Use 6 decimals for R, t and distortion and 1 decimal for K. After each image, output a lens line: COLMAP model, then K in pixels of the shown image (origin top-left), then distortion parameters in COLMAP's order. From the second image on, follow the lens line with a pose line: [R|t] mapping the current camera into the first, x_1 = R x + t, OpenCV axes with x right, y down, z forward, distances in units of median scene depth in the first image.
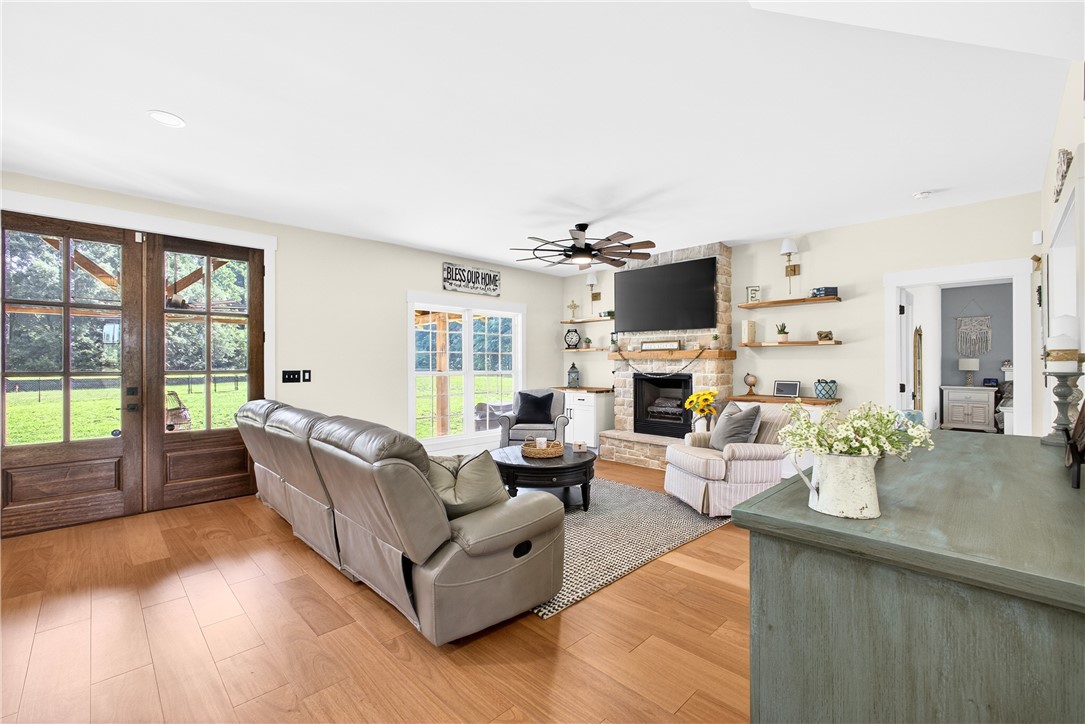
lens RADIAL K [[466.0, 0, 537.7], [0, 466.0, 361.0], [0, 0, 1]] dist [-0.010081, 0.005333]
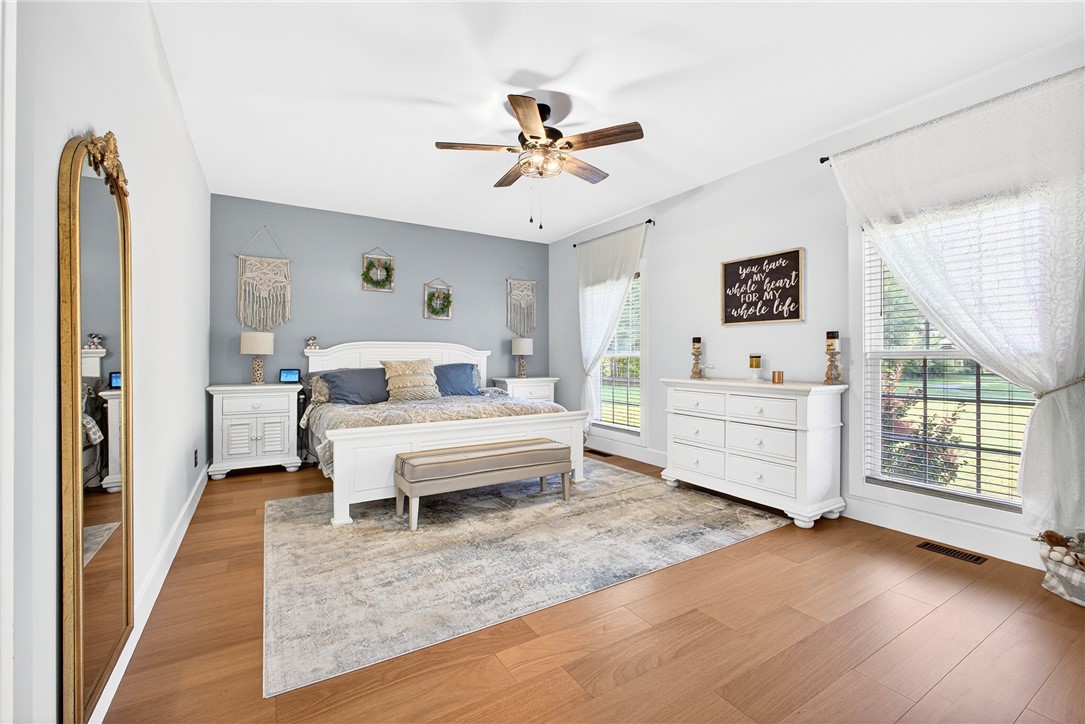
lens RADIAL K [[466.0, 0, 542.6], [0, 466.0, 357.6], [0, 0, 1]] dist [-0.010081, 0.005333]
pose [[0.236252, -0.000911, 0.971691, 0.669952], [-0.010015, 0.999944, 0.003373, 0.025549], [-0.971640, -0.010528, 0.236230, 0.762222]]
